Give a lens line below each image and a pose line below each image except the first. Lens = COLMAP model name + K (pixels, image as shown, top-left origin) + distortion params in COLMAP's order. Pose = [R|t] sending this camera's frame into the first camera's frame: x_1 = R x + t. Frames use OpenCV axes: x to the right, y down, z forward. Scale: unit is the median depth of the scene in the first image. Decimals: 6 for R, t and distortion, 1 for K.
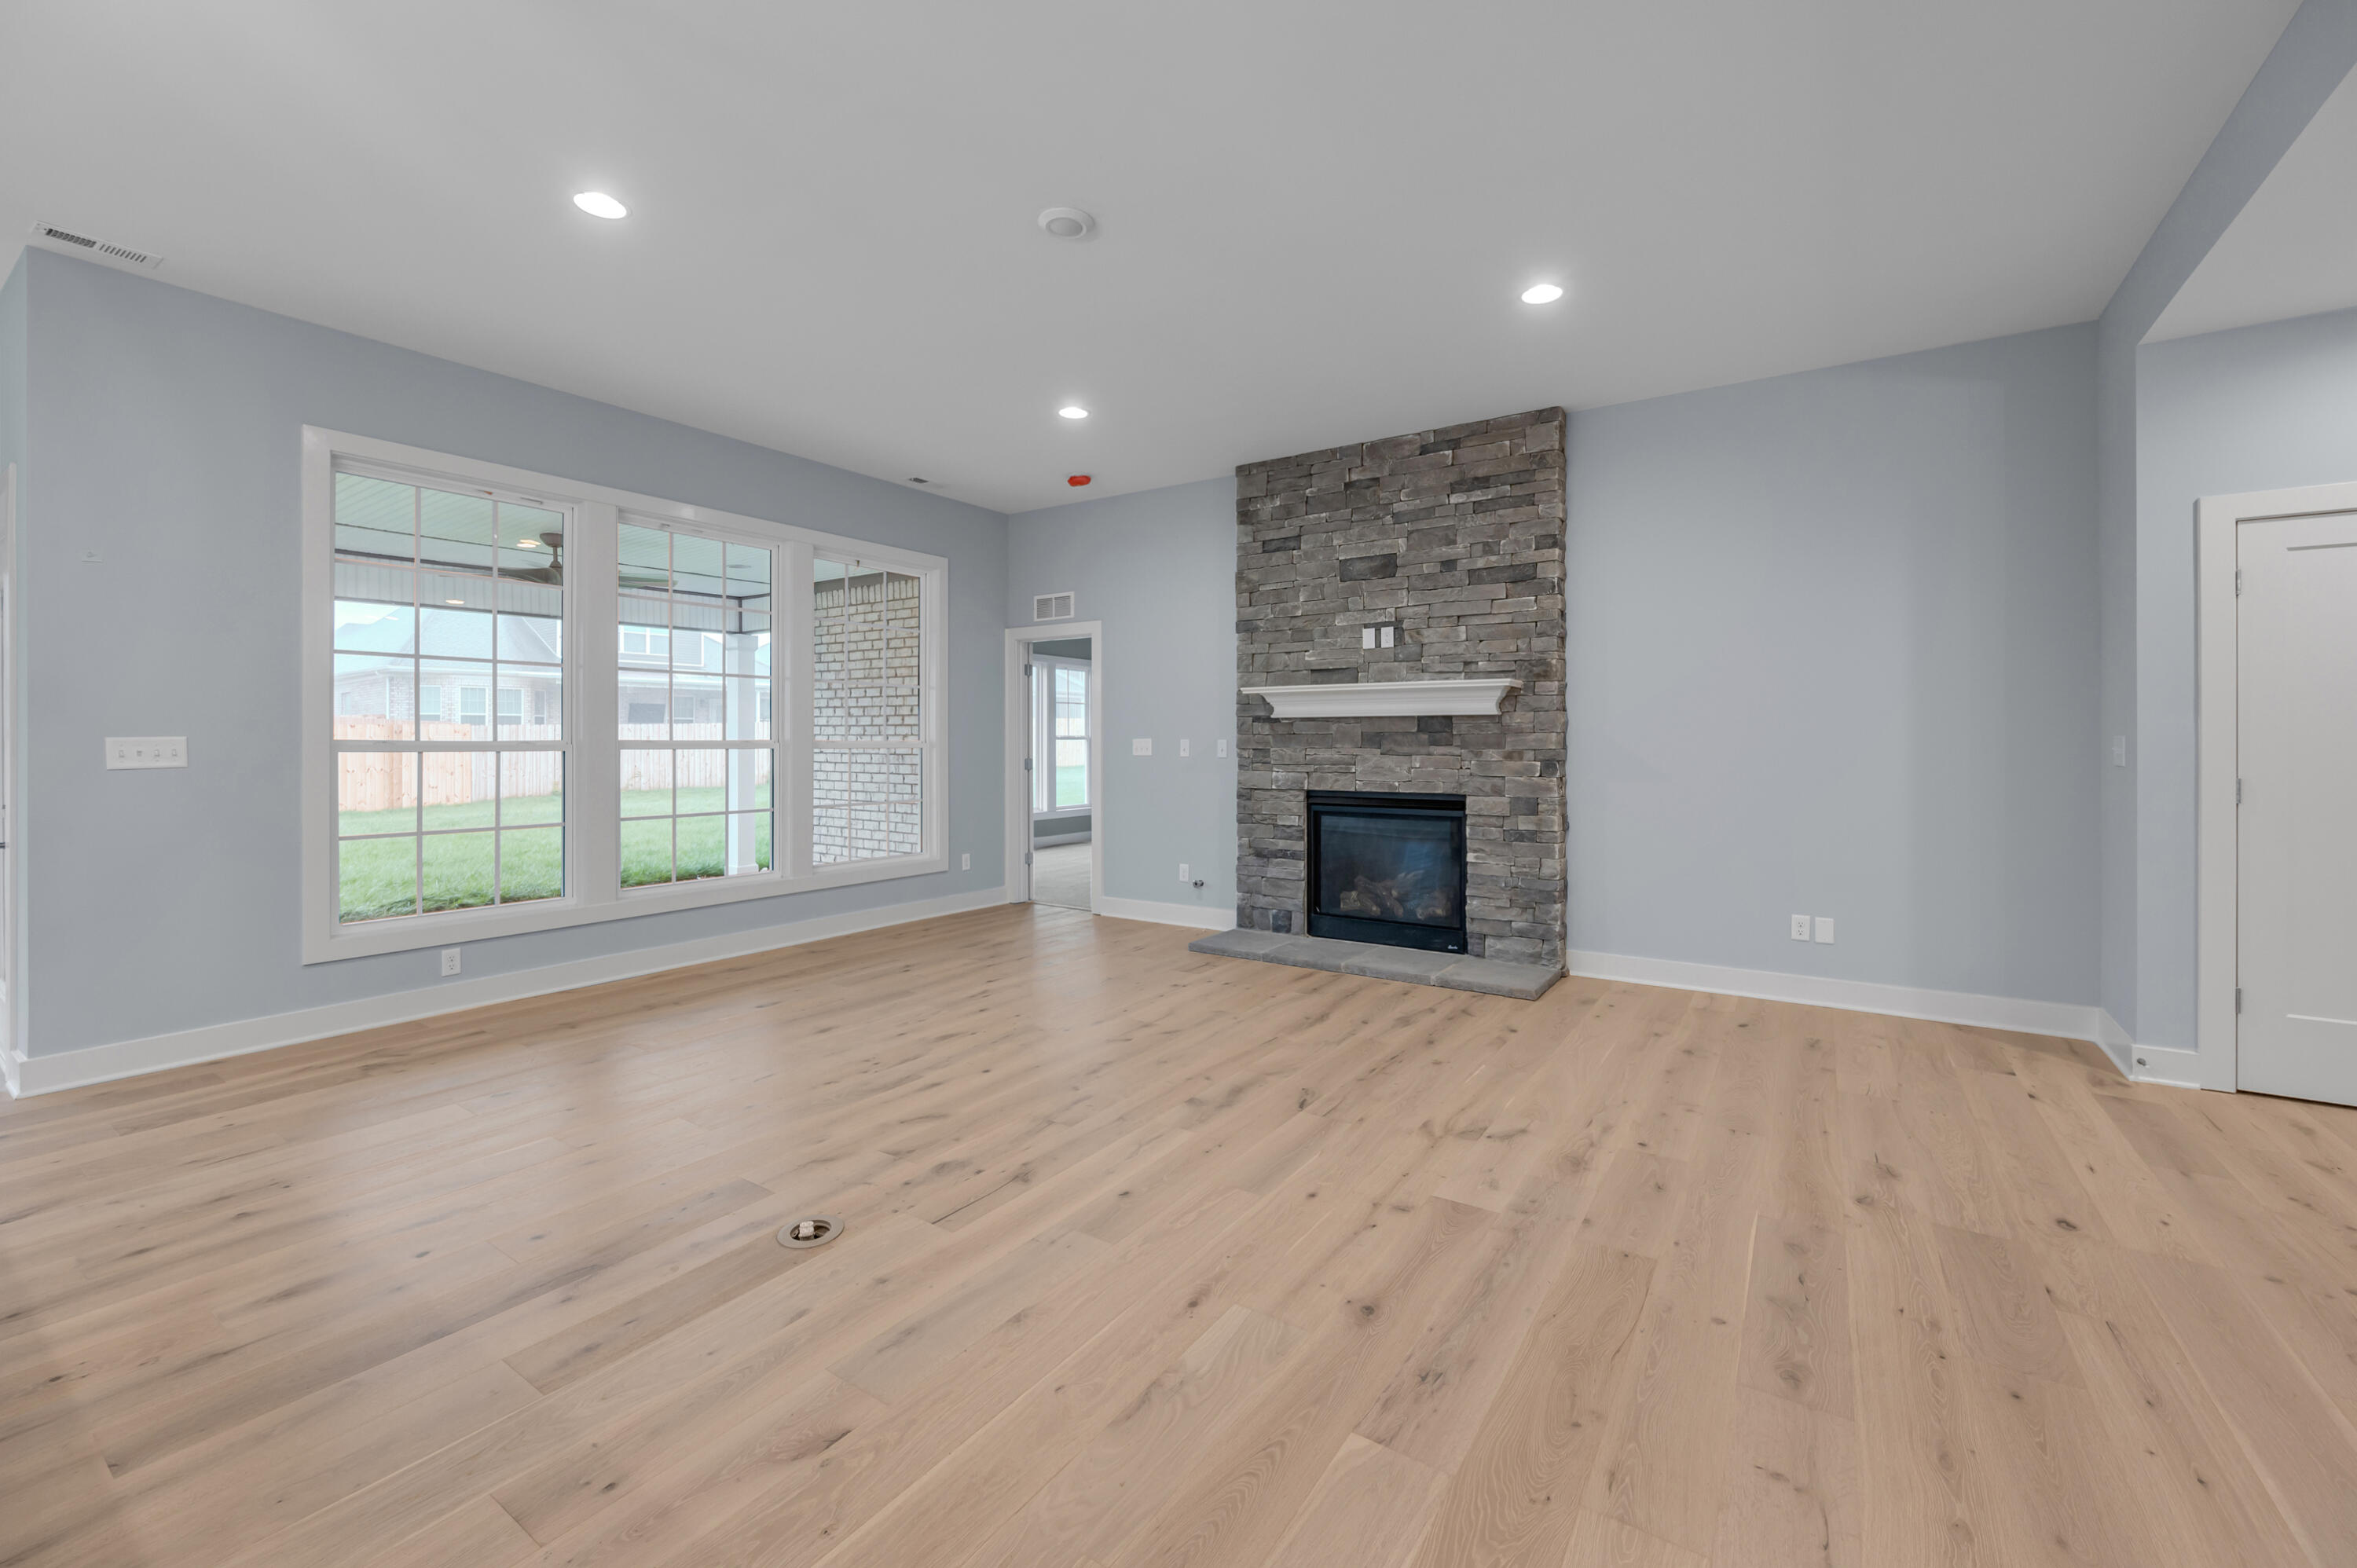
lens RADIAL K [[964.4, 0, 1175.0], [0, 964.4, 736.8], [0, 0, 1]] dist [-0.004514, -0.000752]
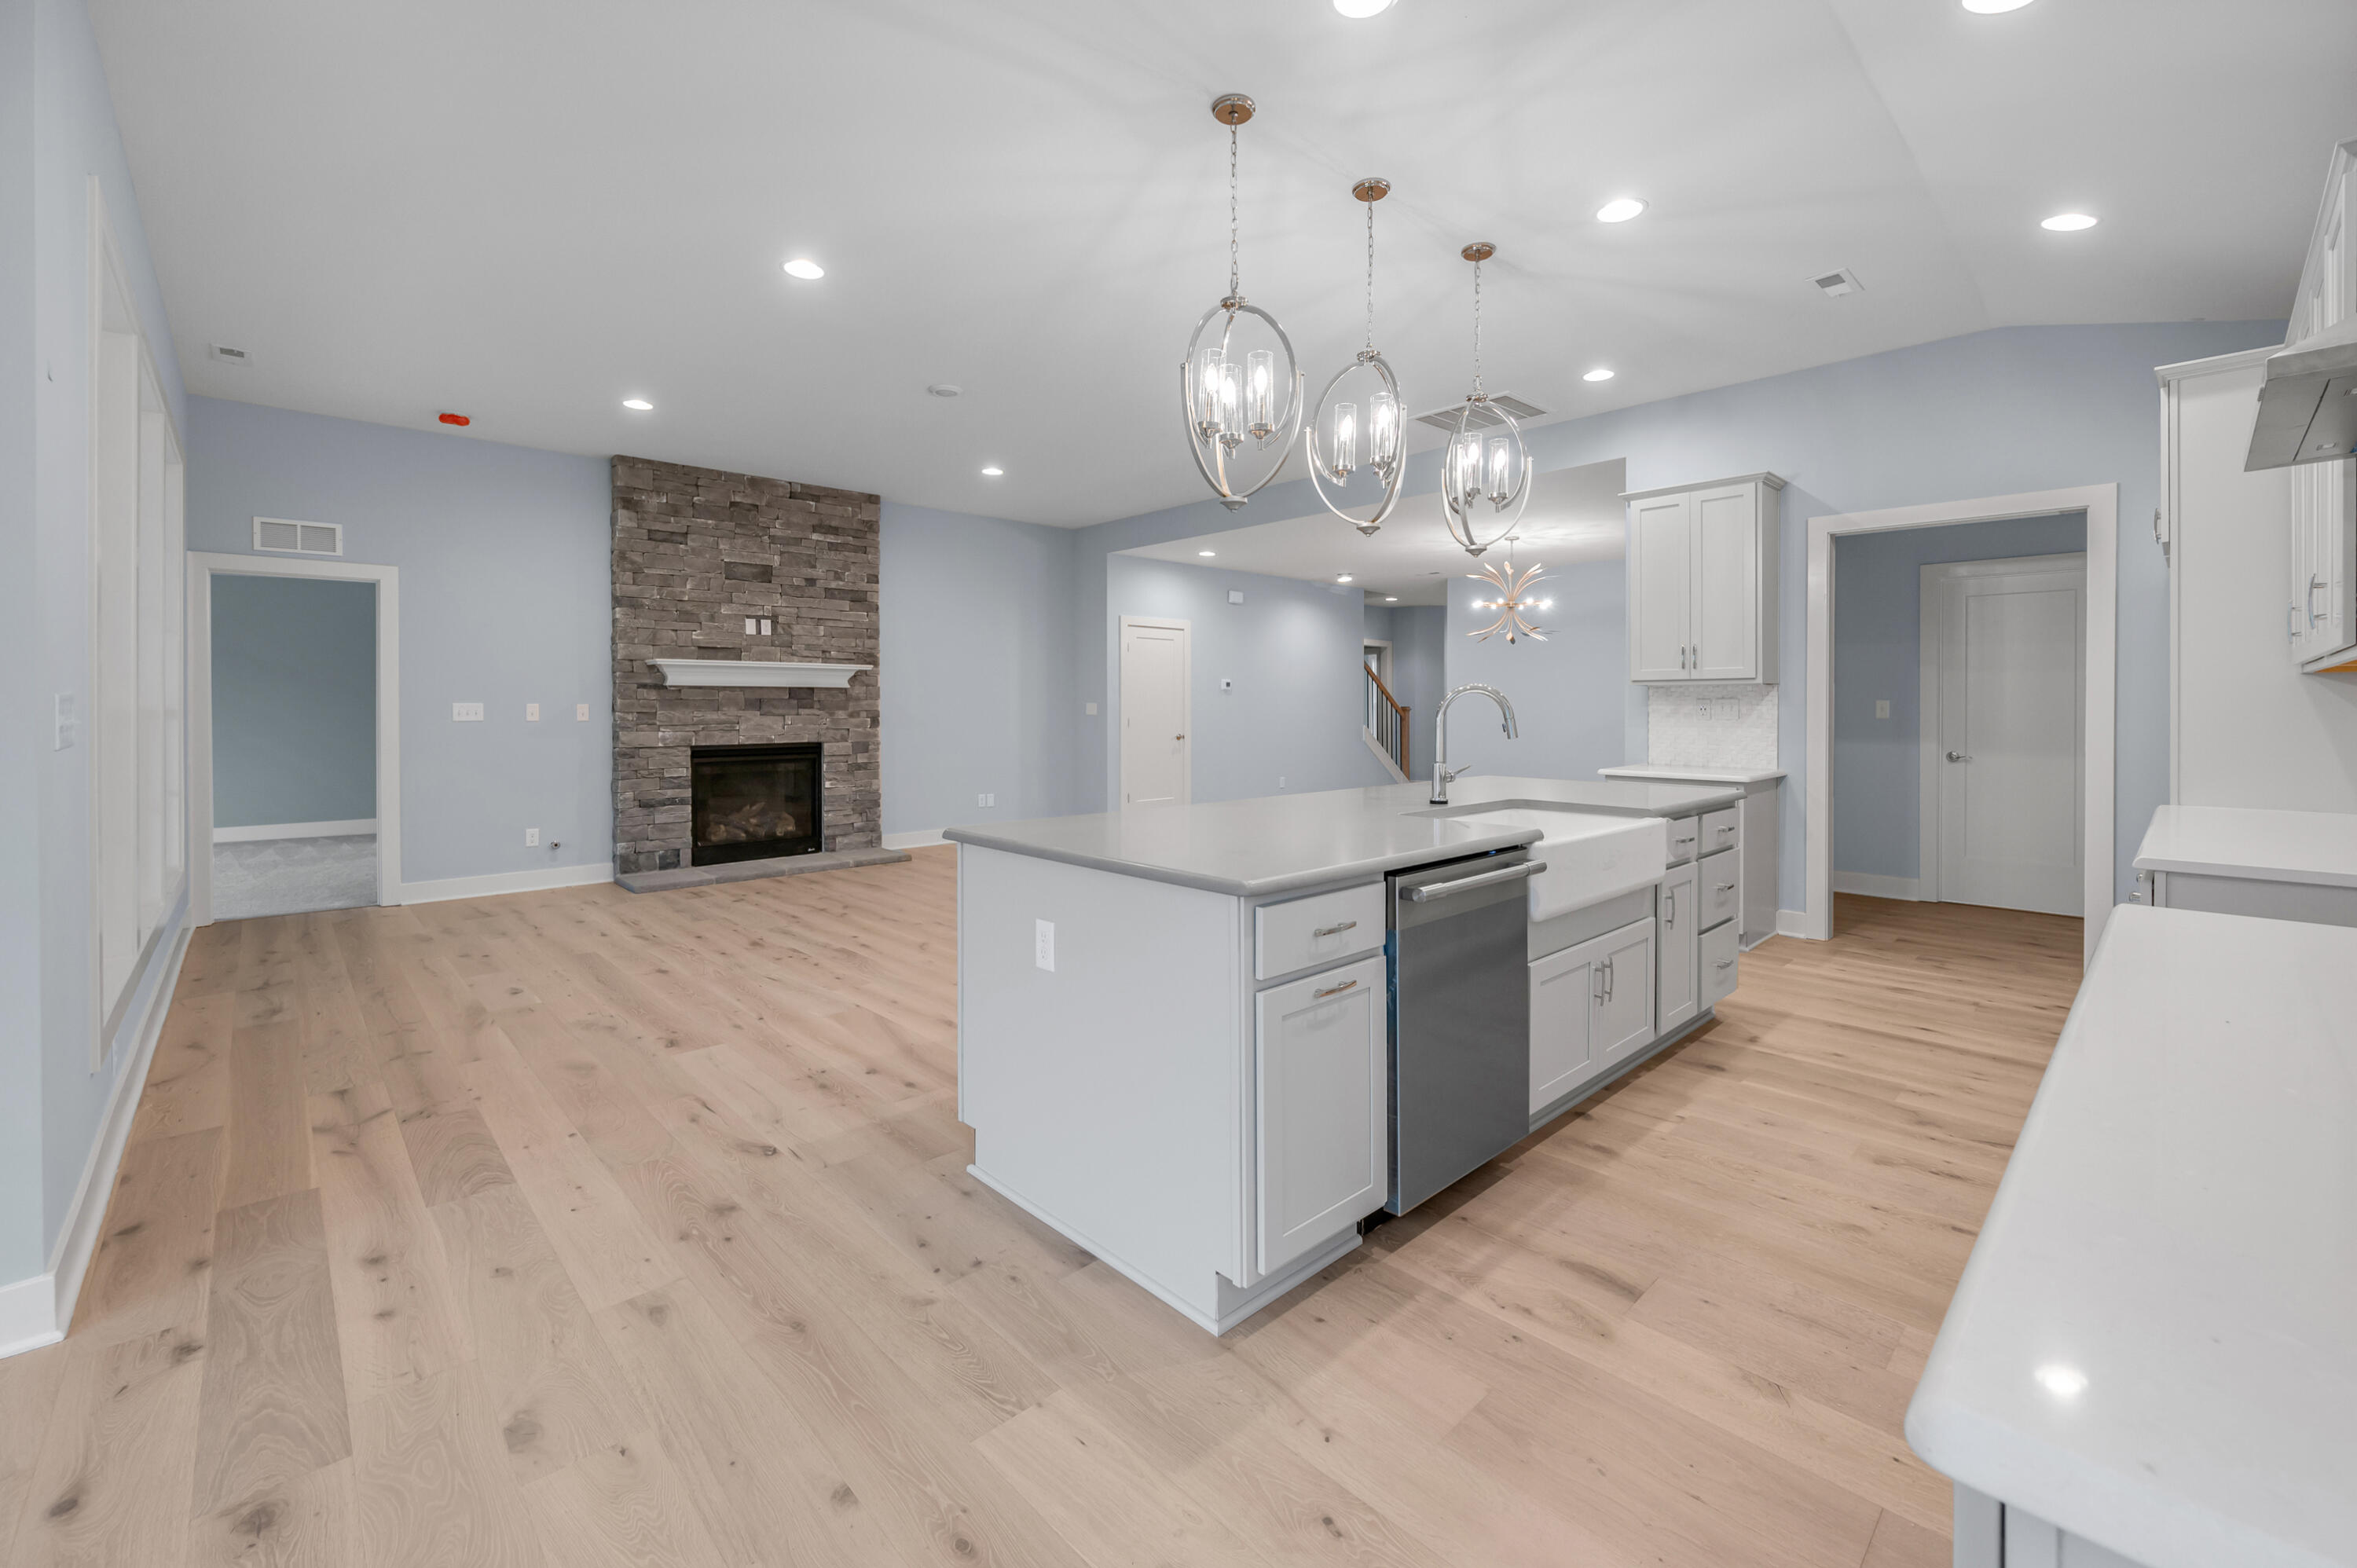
lens RADIAL K [[964.4, 0, 1206.5], [0, 964.4, 714.5], [0, 0, 1]] dist [-0.004514, -0.000752]
pose [[0.196316, -0.007883, 0.980509, -0.958430], [-0.001414, 0.999964, 0.008323, 0.005184], [-0.980540, -0.003020, 0.196298, 0.139207]]
